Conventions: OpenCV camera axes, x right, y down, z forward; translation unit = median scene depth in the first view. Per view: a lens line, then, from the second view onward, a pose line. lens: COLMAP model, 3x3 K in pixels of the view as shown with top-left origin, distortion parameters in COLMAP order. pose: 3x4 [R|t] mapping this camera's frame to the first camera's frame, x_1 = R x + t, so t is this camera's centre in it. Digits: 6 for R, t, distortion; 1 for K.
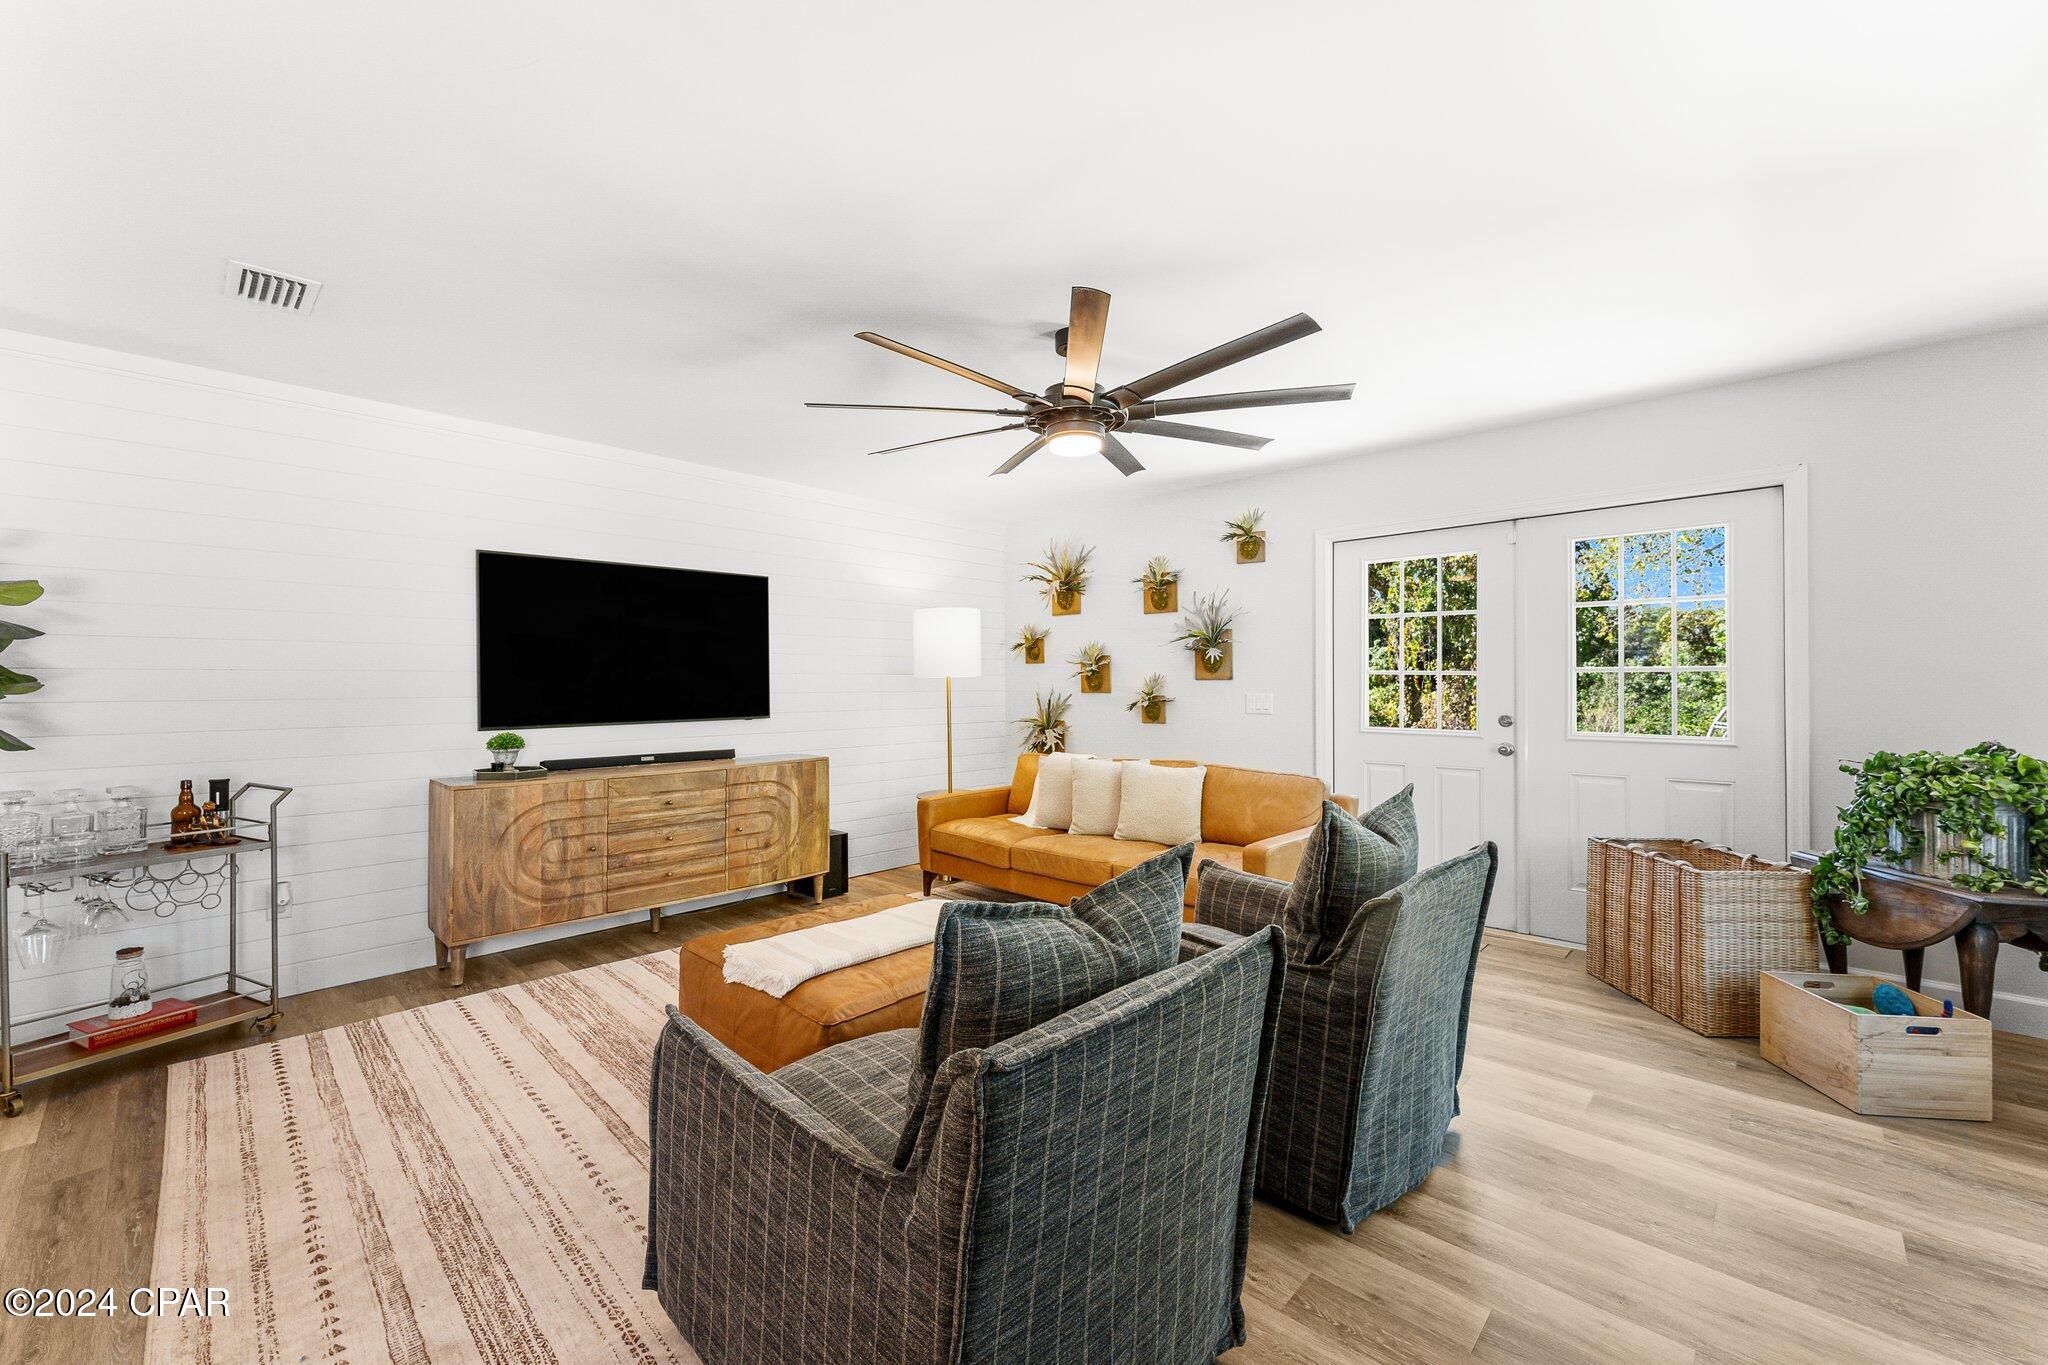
lens RADIAL K [[817.4, 0, 991.9], [0, 817.4, 681.2], [0, 0, 1]] dist [-0.000379, 0.000056]
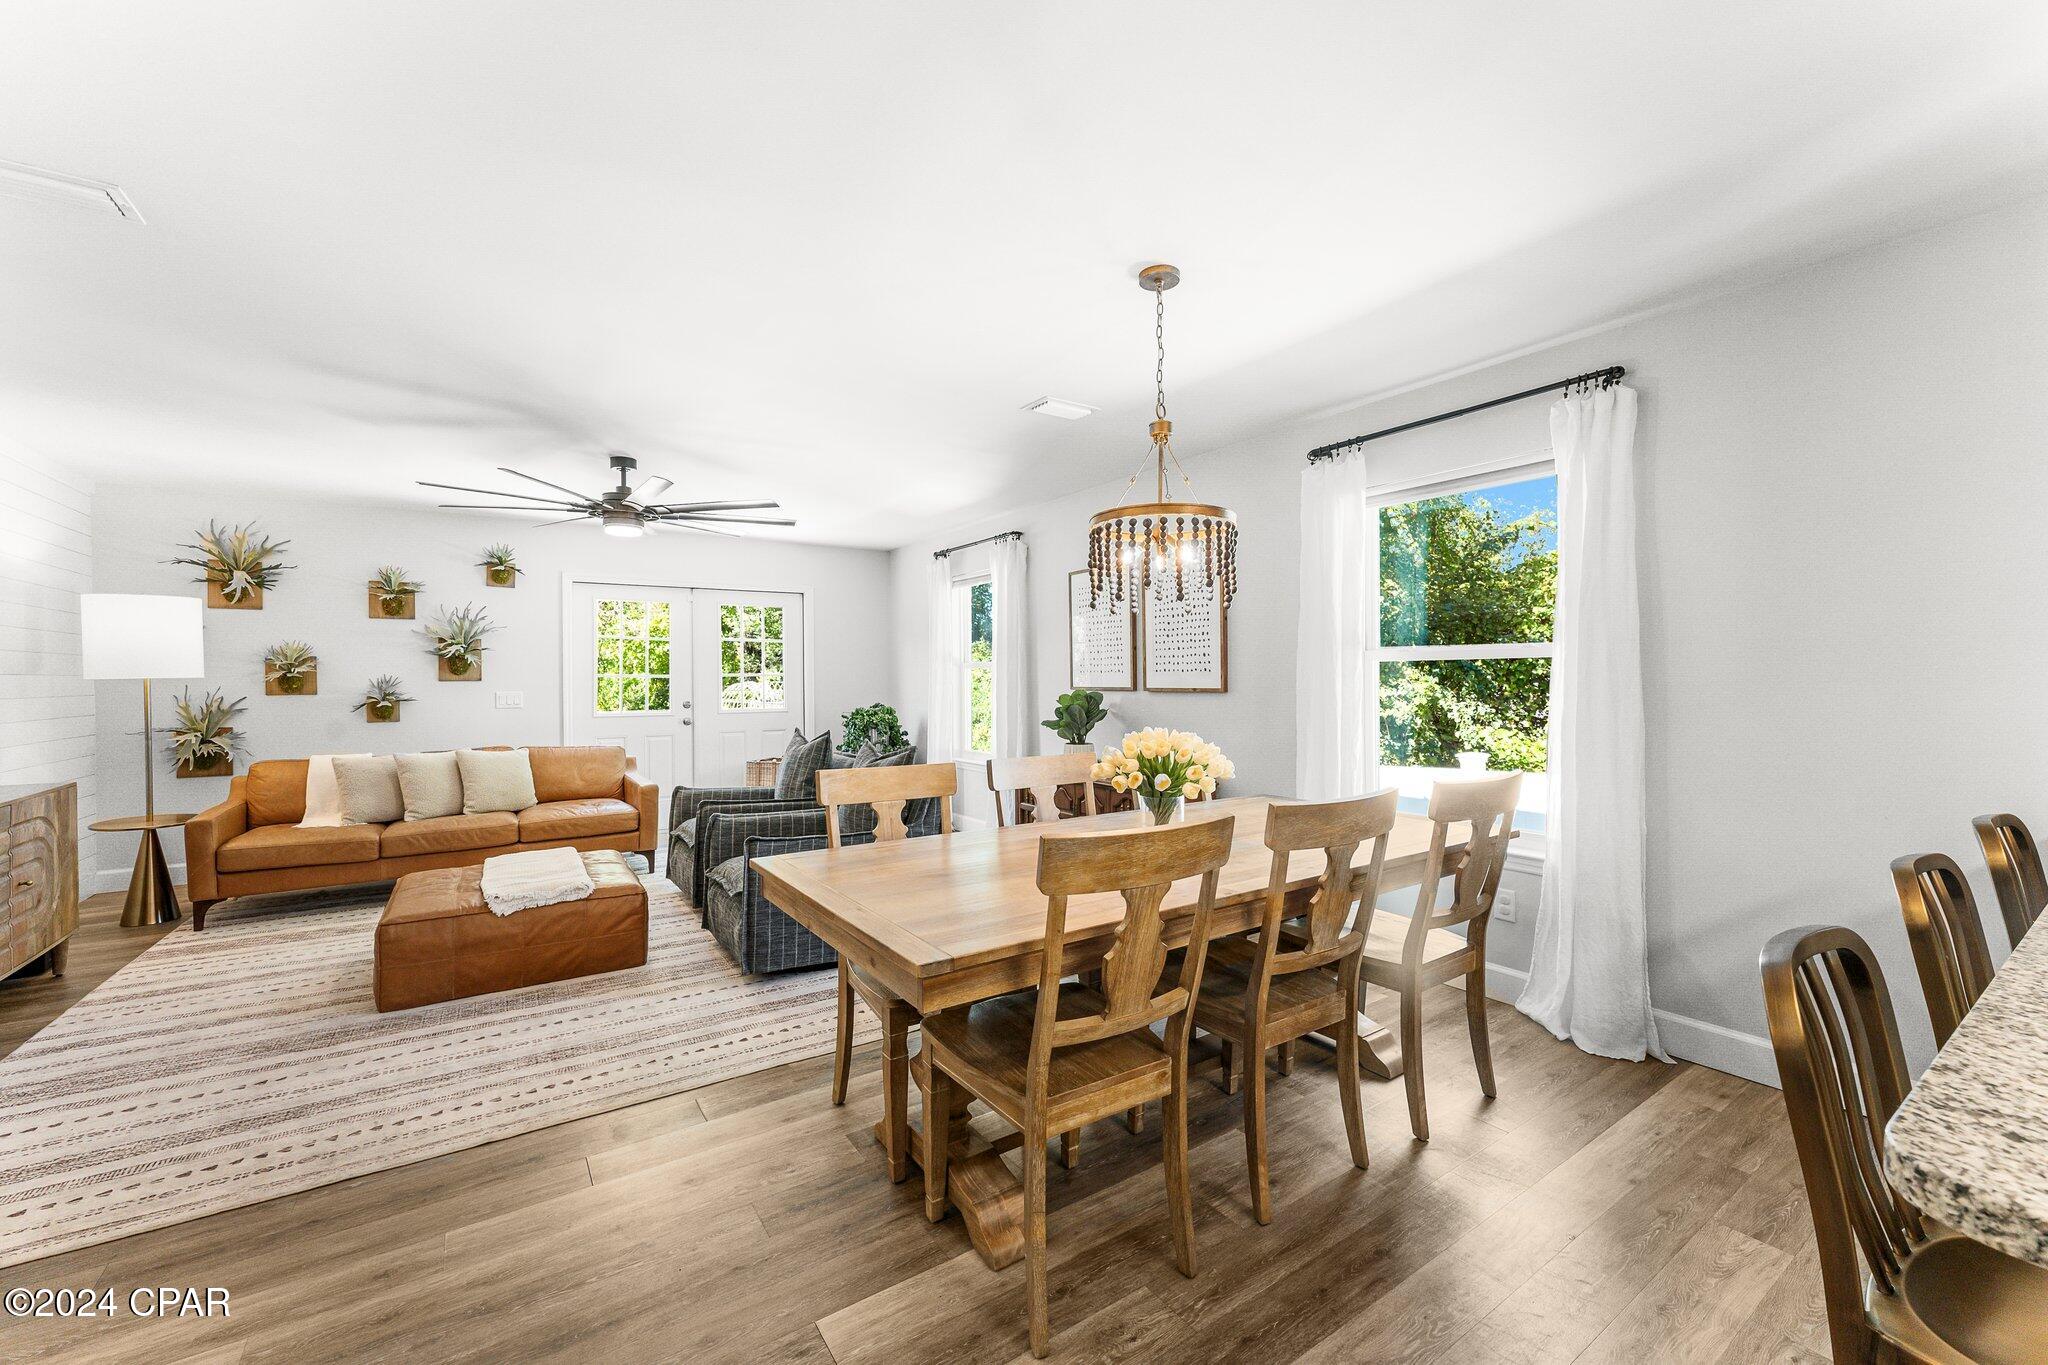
lens RADIAL K [[818.2, 0, 1024.0], [0, 818.2, 682.5], [0, 0, 1]] dist [-0.000024, 0.000339]
pose [[0.215193, -0.004464, 0.976561, -0.886282], [0.001581, 0.999990, 0.004223, -0.003630], [-0.976570, 0.000635, 0.215198, -0.053076]]
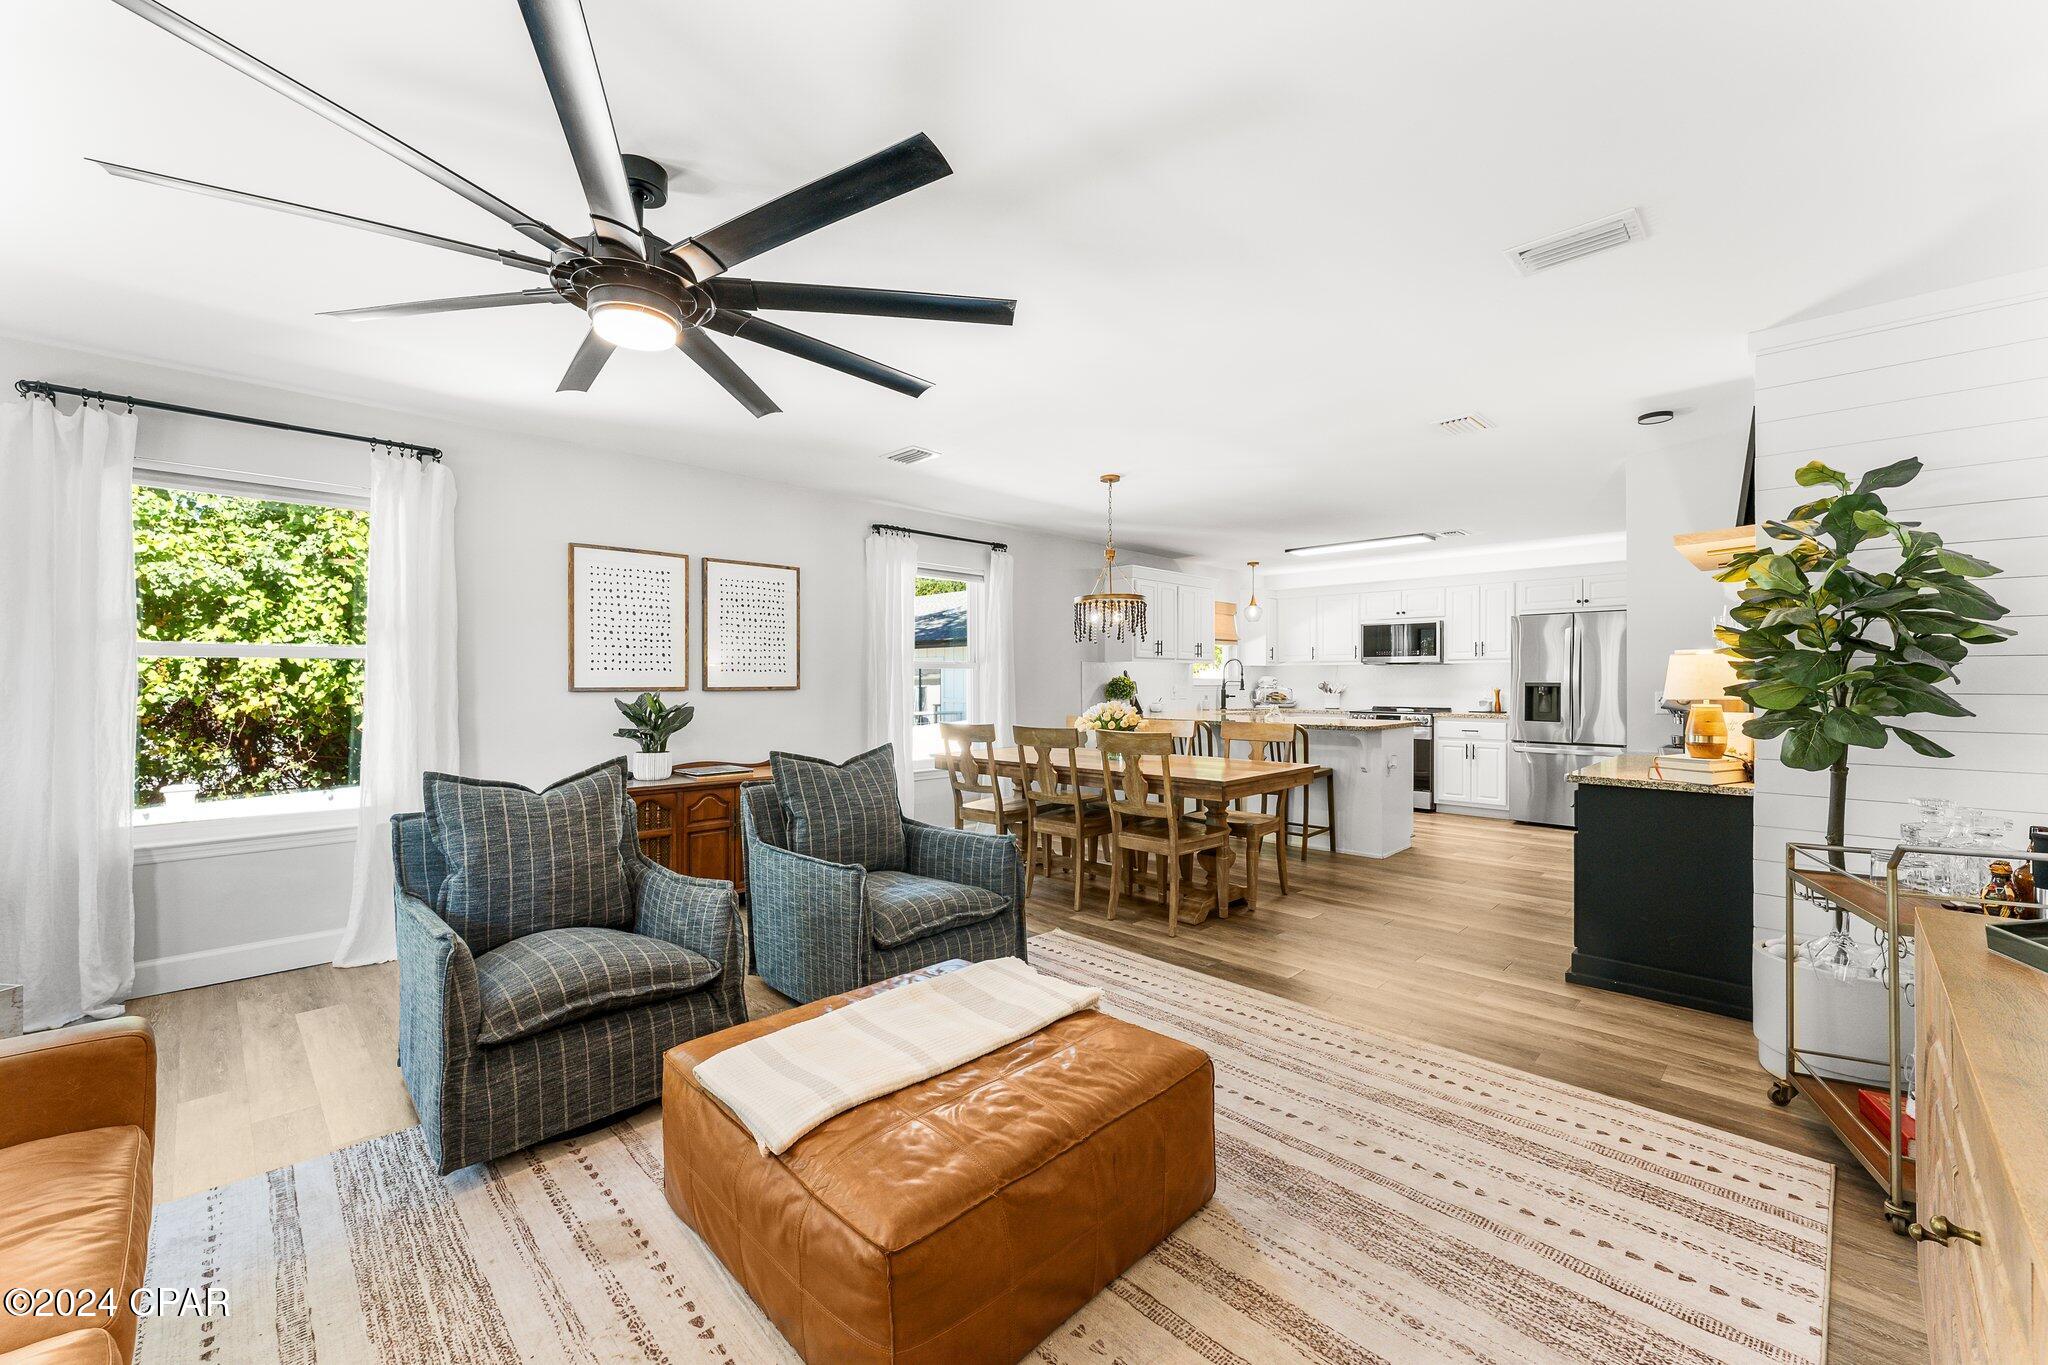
lens RADIAL K [[836.6, 0, 1003.3], [0, 836.6, 678.4], [0, 0, 1]] dist [0.001492, 0.000014]
pose [[-0.999841, 0.004999, 0.017117, -0.156493], [0.004852, 0.999951, -0.008599, 0.009056], [-0.017159, -0.008515, -0.999817, 1.193389]]
